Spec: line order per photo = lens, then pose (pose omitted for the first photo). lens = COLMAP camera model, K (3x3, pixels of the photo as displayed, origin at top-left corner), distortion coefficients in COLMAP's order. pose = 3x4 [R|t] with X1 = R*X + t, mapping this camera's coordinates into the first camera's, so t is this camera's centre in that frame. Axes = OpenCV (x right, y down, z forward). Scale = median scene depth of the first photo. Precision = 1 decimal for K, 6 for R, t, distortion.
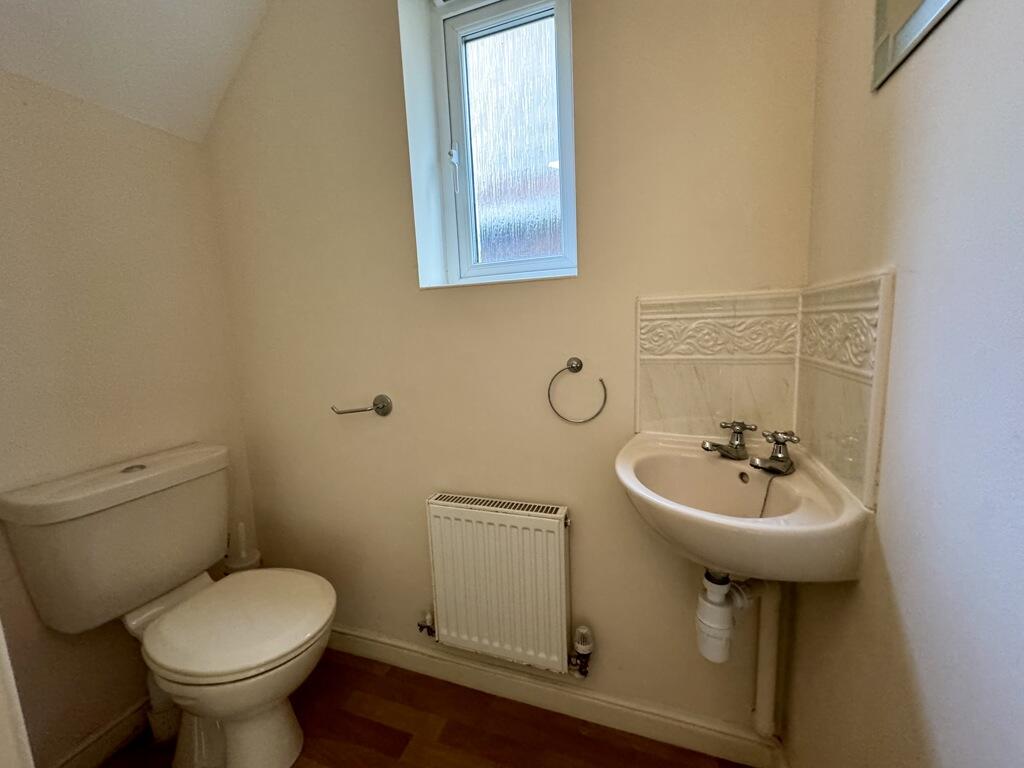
lens RADIAL K [[407.3, 0, 512.1], [0, 407.3, 382.9], [0, 0, 1]] dist [-0.001794, 0.000260]
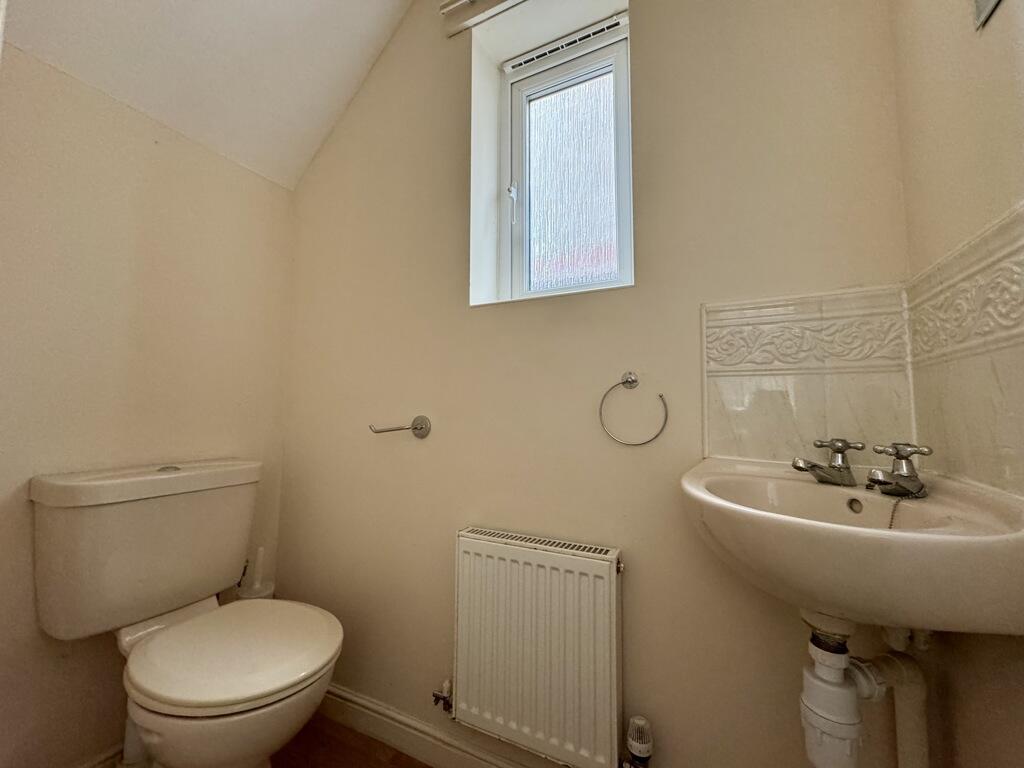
lens RADIAL K [[407.3, 0, 513.0], [0, 407.3, 383.7], [0, 0, 1]] dist [-0.001794, 0.000260]
pose [[0.991828, 0.040375, -0.121026, 0.005617], [-0.064516, 0.977102, -0.202757, 0.159755], [0.110068, 0.208908, 0.971721, 0.096813]]
